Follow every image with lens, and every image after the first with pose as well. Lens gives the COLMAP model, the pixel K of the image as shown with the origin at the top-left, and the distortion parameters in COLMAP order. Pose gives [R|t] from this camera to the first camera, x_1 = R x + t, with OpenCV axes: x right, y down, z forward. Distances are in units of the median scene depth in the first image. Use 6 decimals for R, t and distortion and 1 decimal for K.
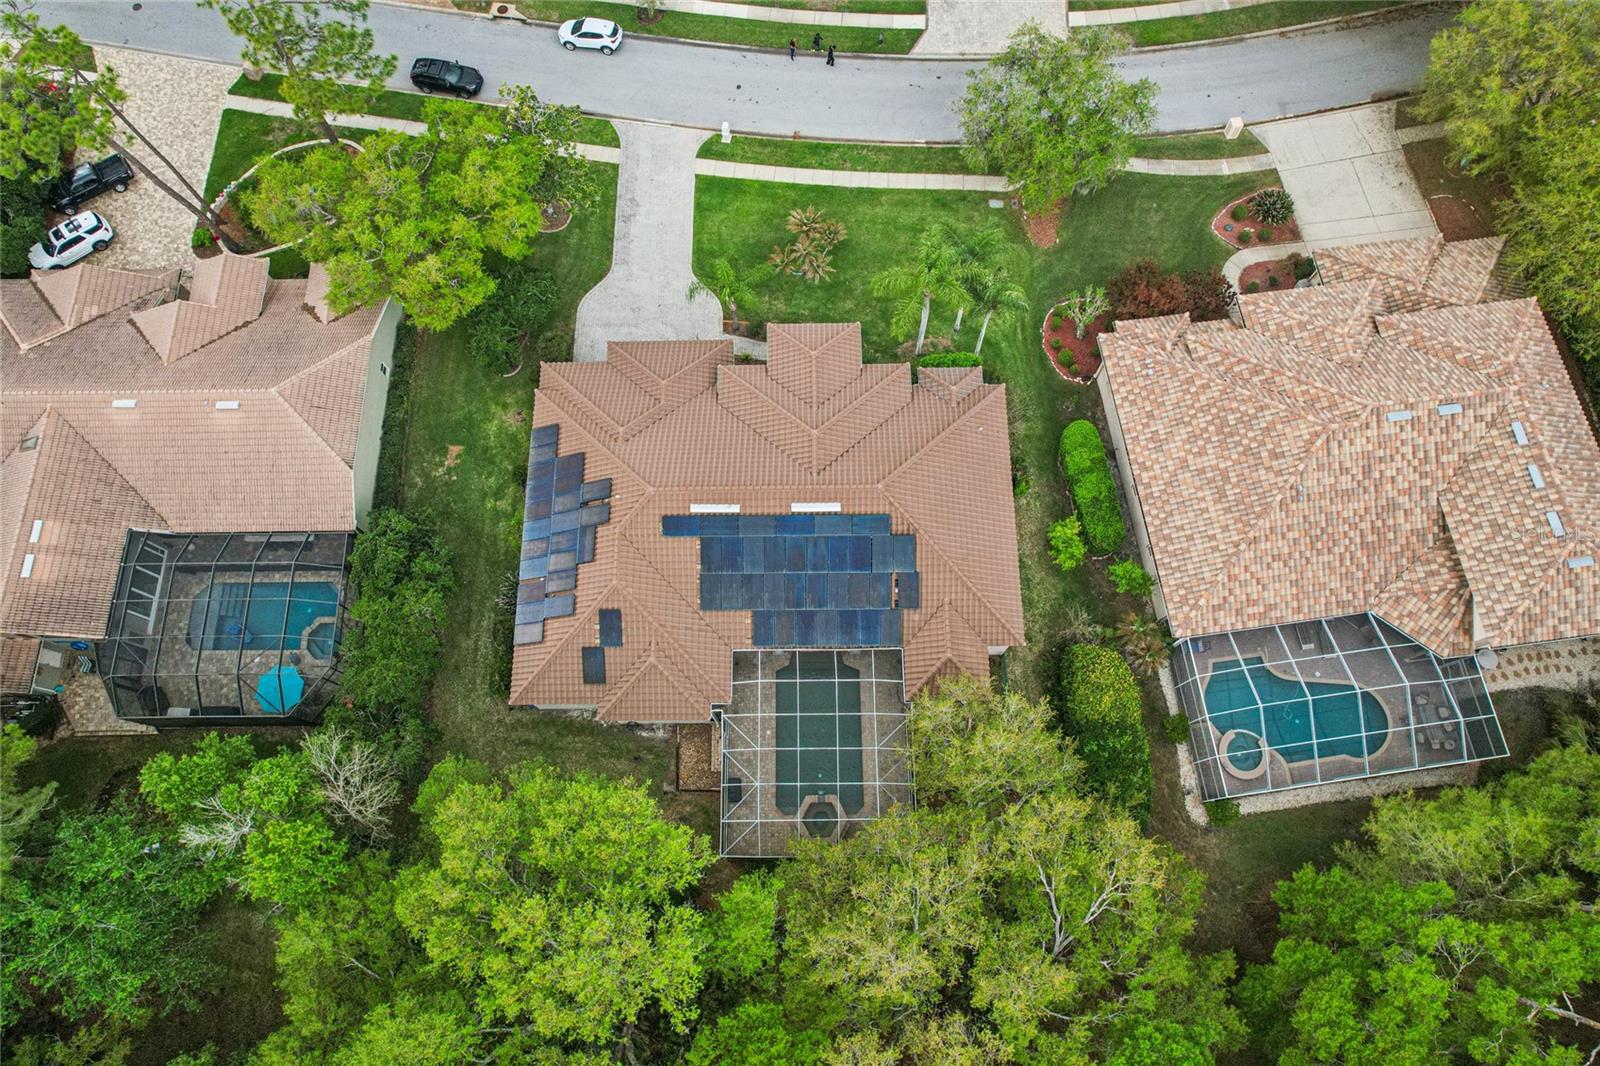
lens RADIAL K [[1032.1, 0, 800.0], [0, 1032.1, 533.0], [0, 0, 1]] dist [-0.078585, 0.077151]
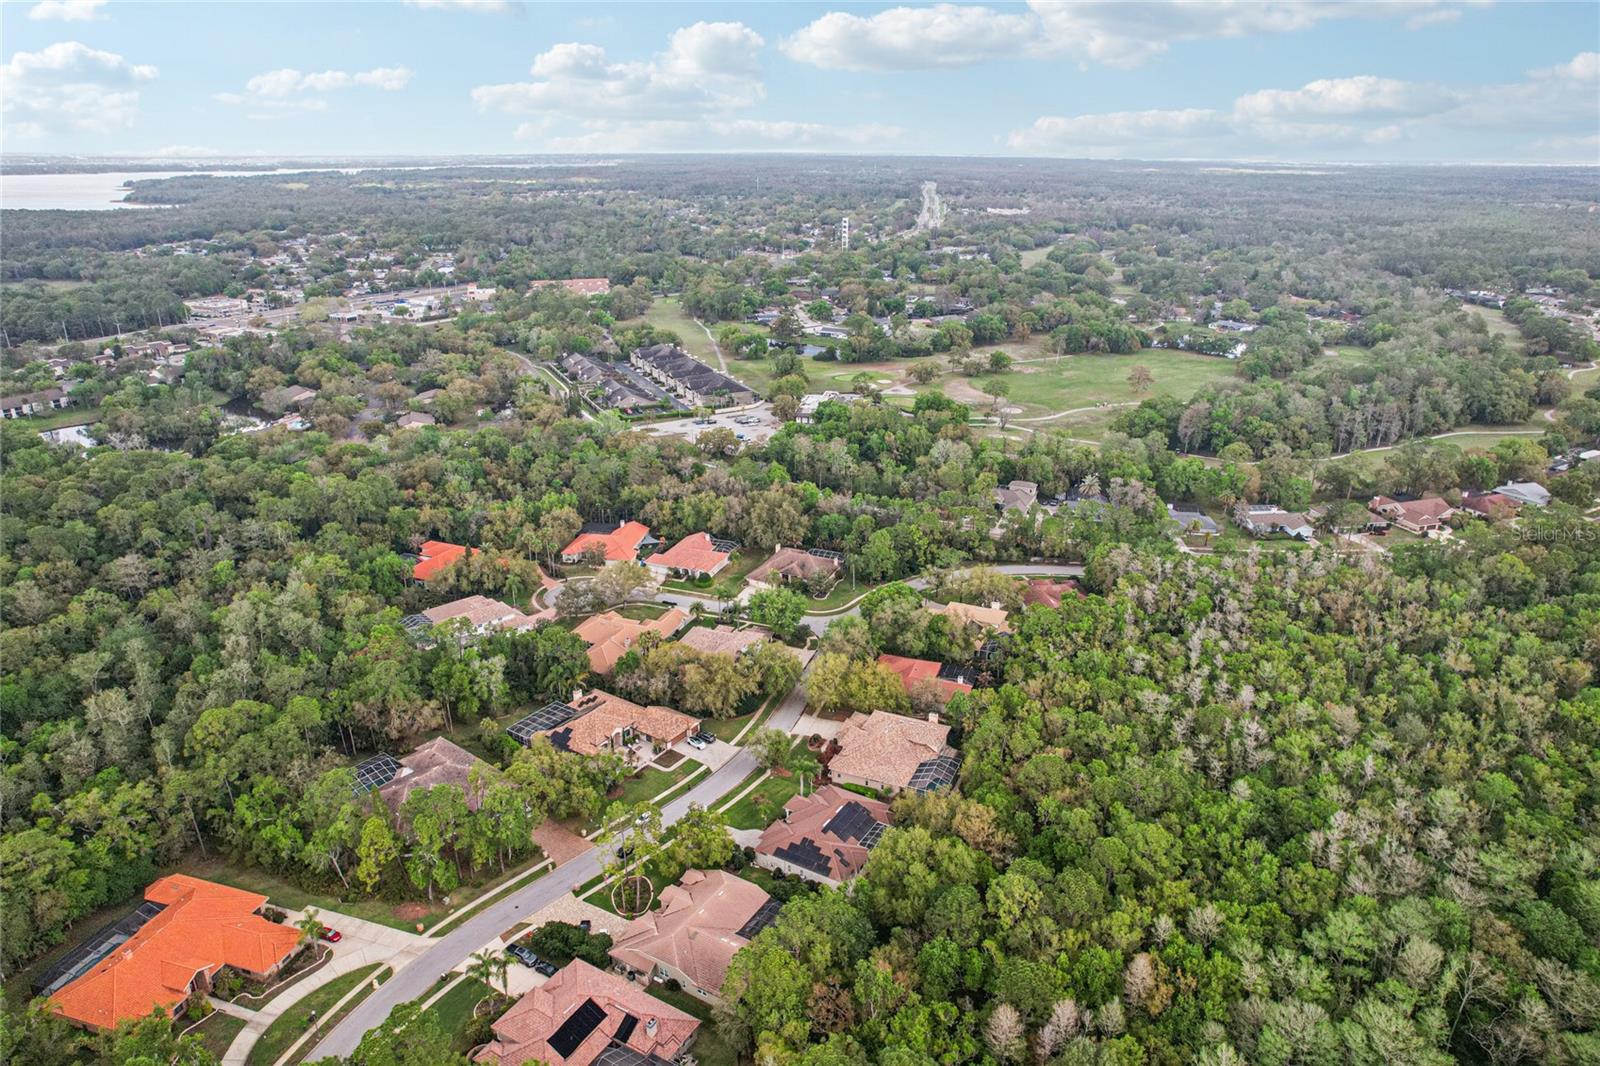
lens RADIAL K [[1032.1, 0, 800.0], [0, 1032.1, 533.0], [0, 0, 1]] dist [-0.078585, 0.077151]
pose [[0.517703, -0.286540, 0.806150, -2.763149], [0.807779, 0.474184, -0.350204, 0.688397], [-0.281916, 0.832493, 0.476947, -1.629352]]
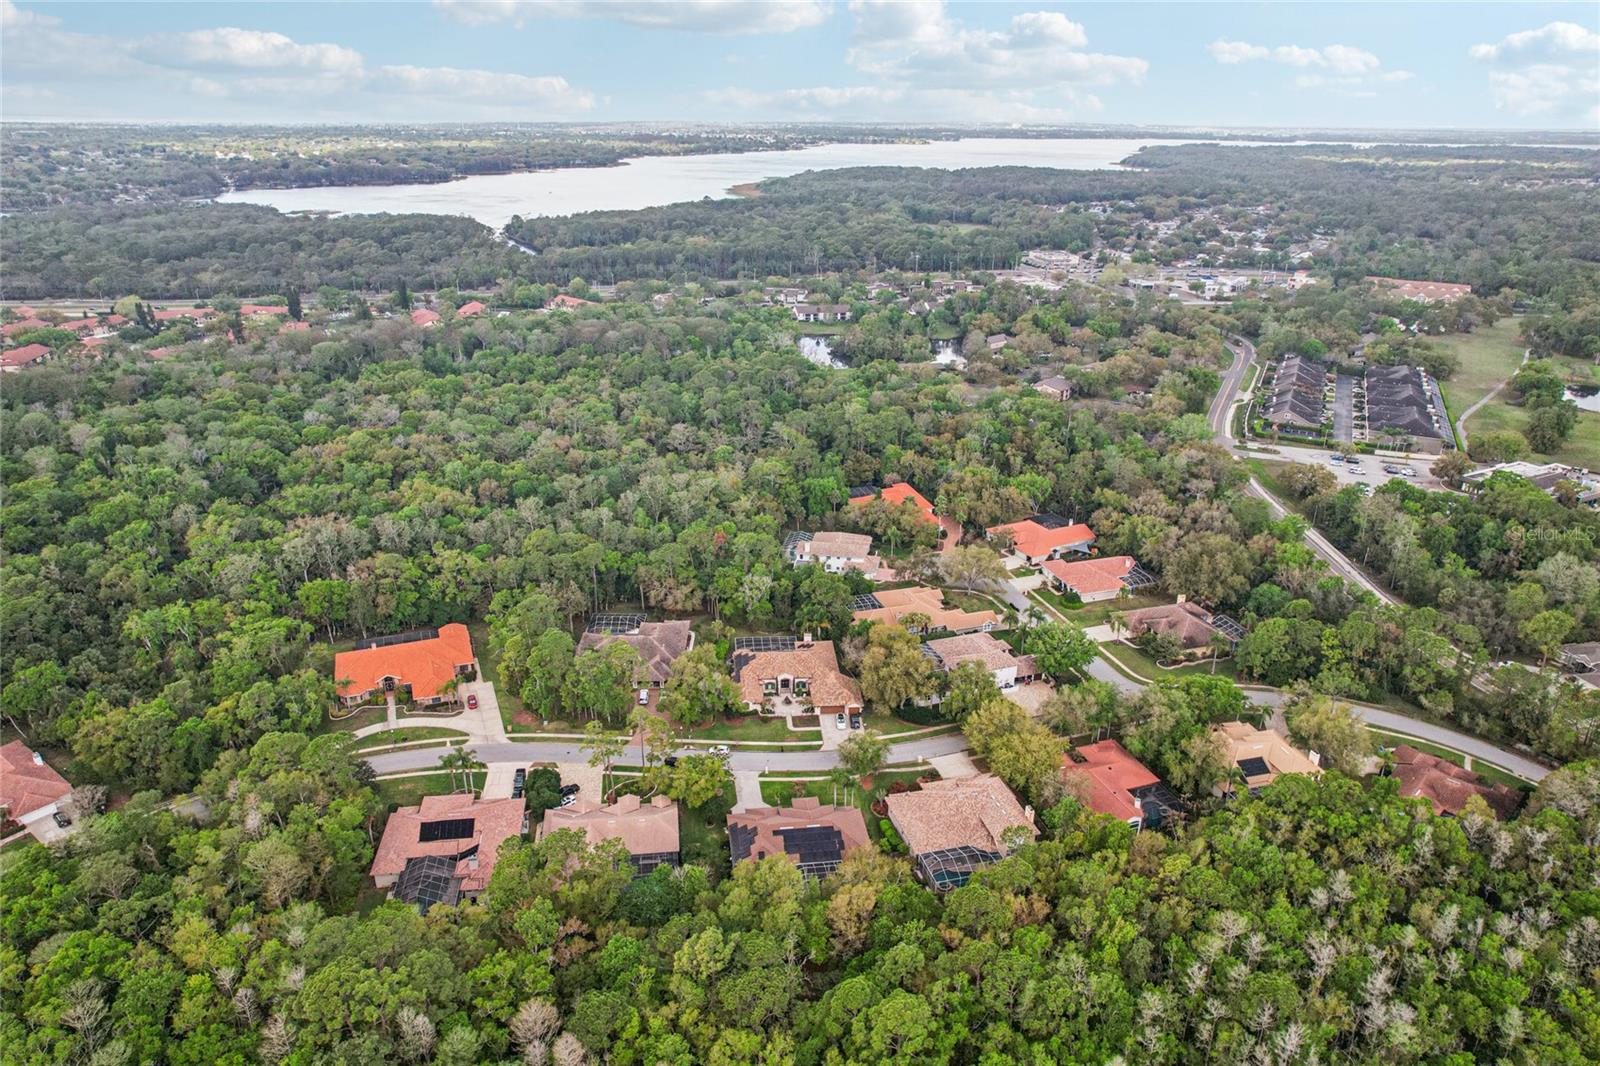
lens RADIAL K [[1054.4, 0, 800.0], [0, 1054.4, 533.0], [0, 0, 1]] dist [-0.072635, 0.063527]
pose [[0.991140, -0.024581, 0.130529, -0.469338], [0.115198, 0.648261, -0.752653, 2.000325], [-0.066116, 0.761021, 0.645349, -2.108106]]
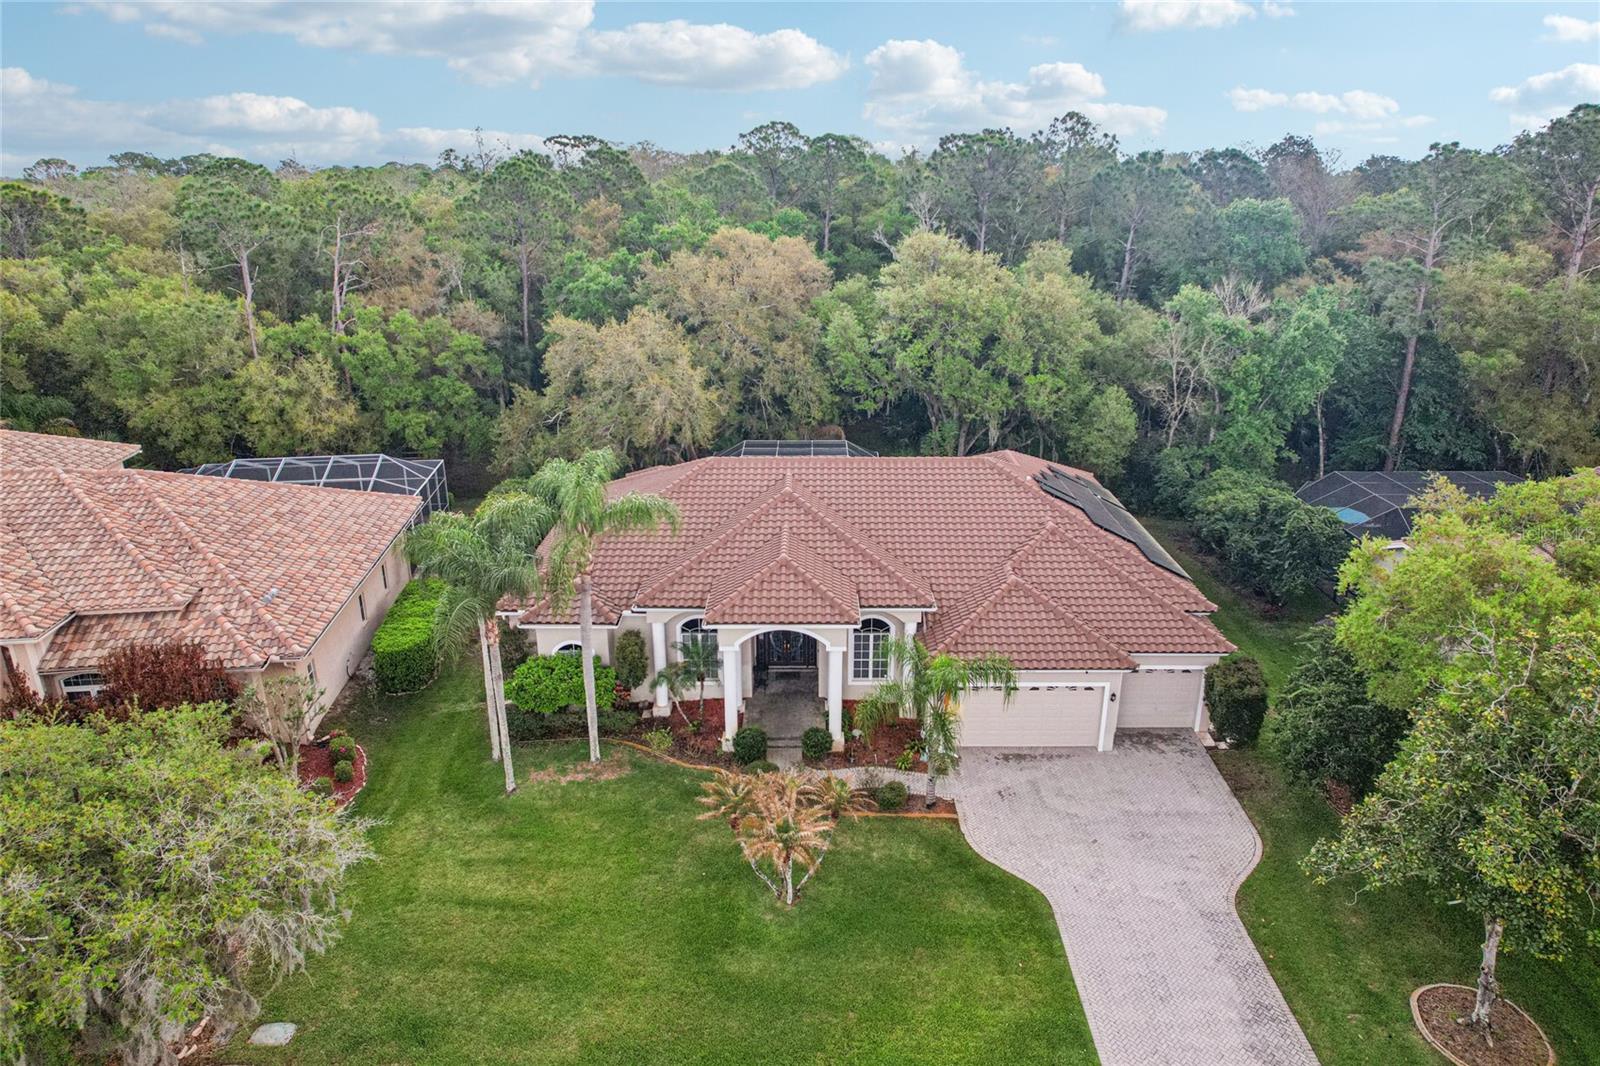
lens RADIAL K [[1032.1, 0, 800.0], [0, 1032.1, 533.0], [0, 0, 1]] dist [-0.078585, 0.077151]
pose [[-0.999647, 0.013505, 0.022863, -0.011797], [0.022654, -0.015430, 0.999624, -0.814906], [0.013853, 0.999790, 0.015119, 0.974254]]
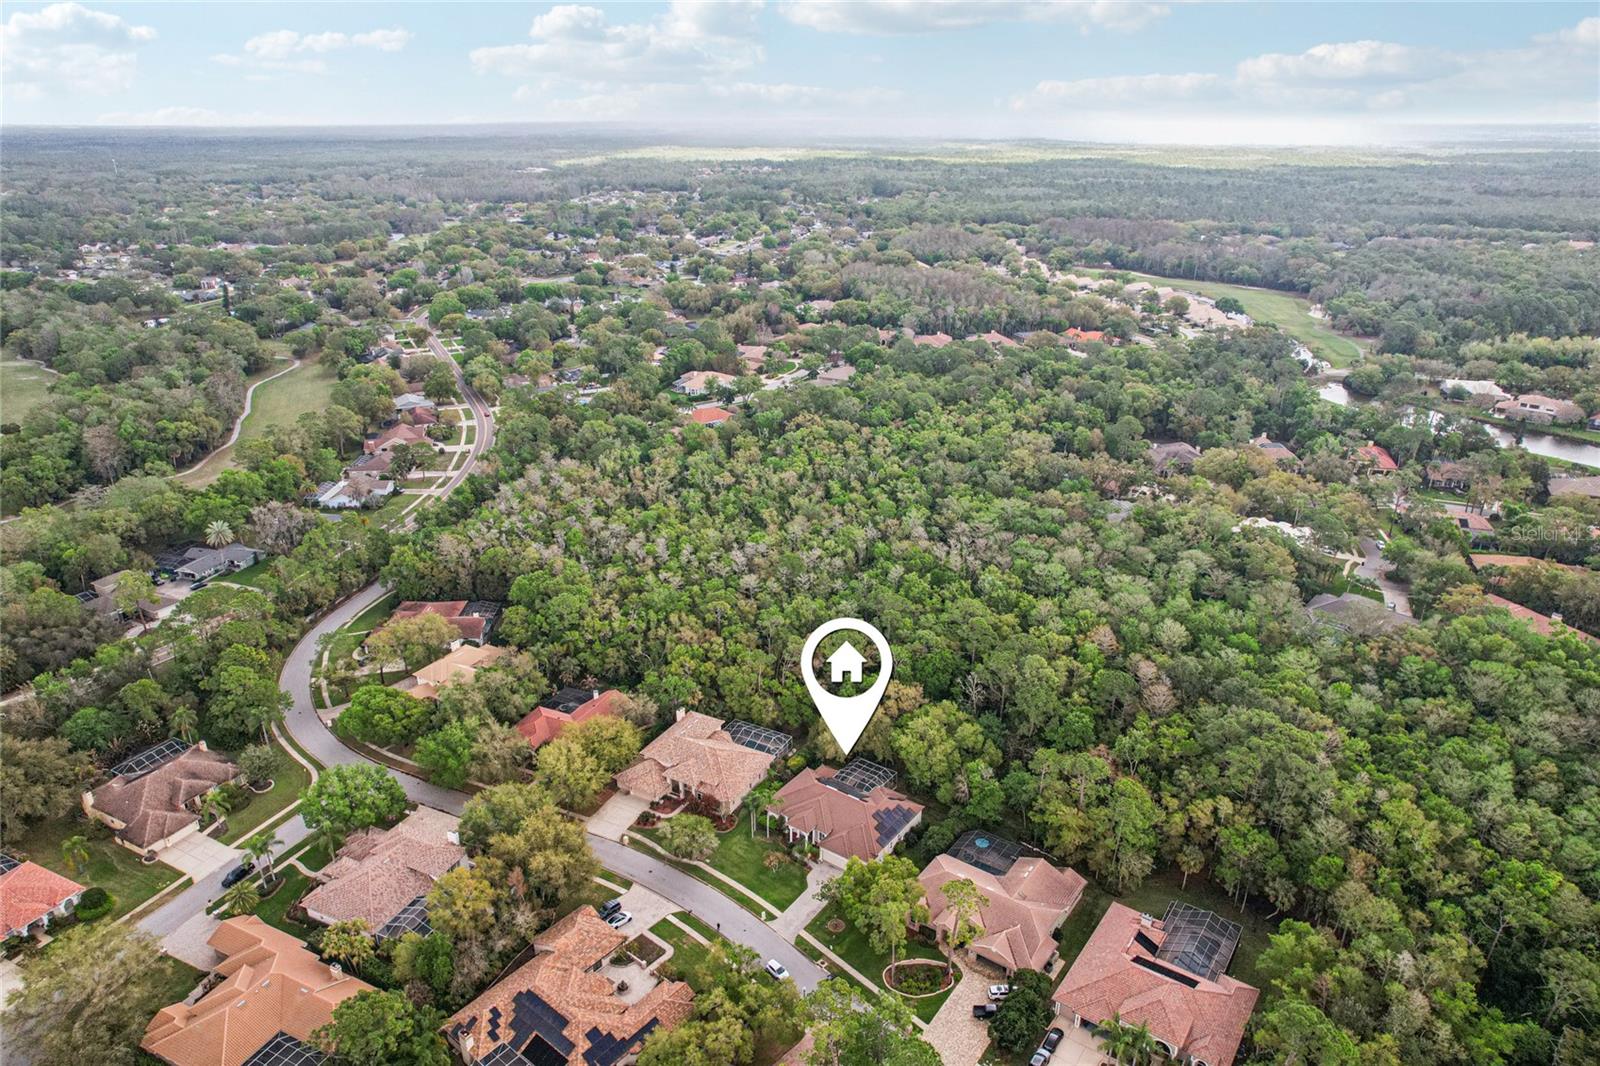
lens RADIAL K [[1044.7, 0, 800.0], [0, 1044.7, 533.0], [0, 0, 1]] dist [-0.065258, 0.056962]
pose [[-0.804063, -0.211353, 0.555709, -1.737760], [0.568966, -0.002333, 0.822358, -3.091222], [-0.172511, 0.977407, 0.122128, -0.370370]]
